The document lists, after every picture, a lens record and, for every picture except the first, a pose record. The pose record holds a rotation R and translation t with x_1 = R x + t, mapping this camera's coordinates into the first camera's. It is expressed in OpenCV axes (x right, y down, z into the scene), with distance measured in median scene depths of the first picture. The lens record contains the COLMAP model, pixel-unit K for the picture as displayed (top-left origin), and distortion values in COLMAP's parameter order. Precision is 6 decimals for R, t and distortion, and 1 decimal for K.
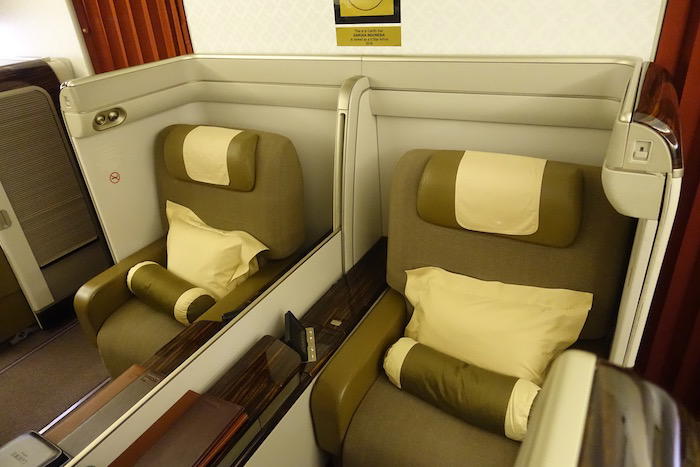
lens RADIAL K [[479.4, 0, 350.0], [0, 479.4, 233.5], [0, 0, 1]] dist [-0.012048, 0.005266]
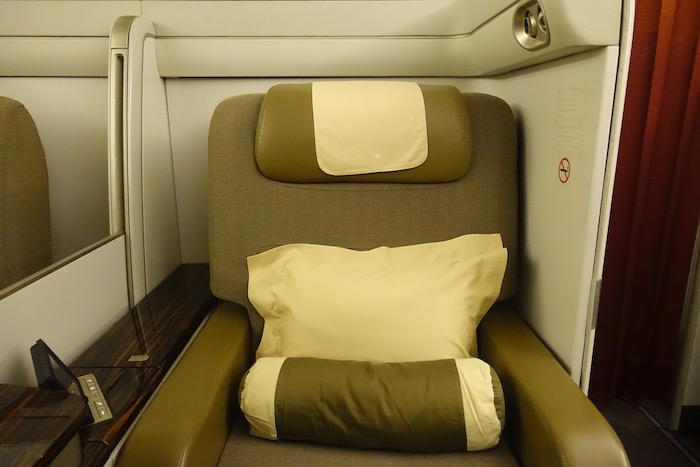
lens RADIAL K [[479.4, 0, 350.0], [0, 479.4, 233.5], [0, 0, 1]] dist [-0.012048, 0.005266]
pose [[0.864009, -0.045720, 0.501396, -0.091091], [0.182318, 0.956693, -0.226934, 0.224581], [-0.469307, 0.287486, 0.834927, 0.389618]]
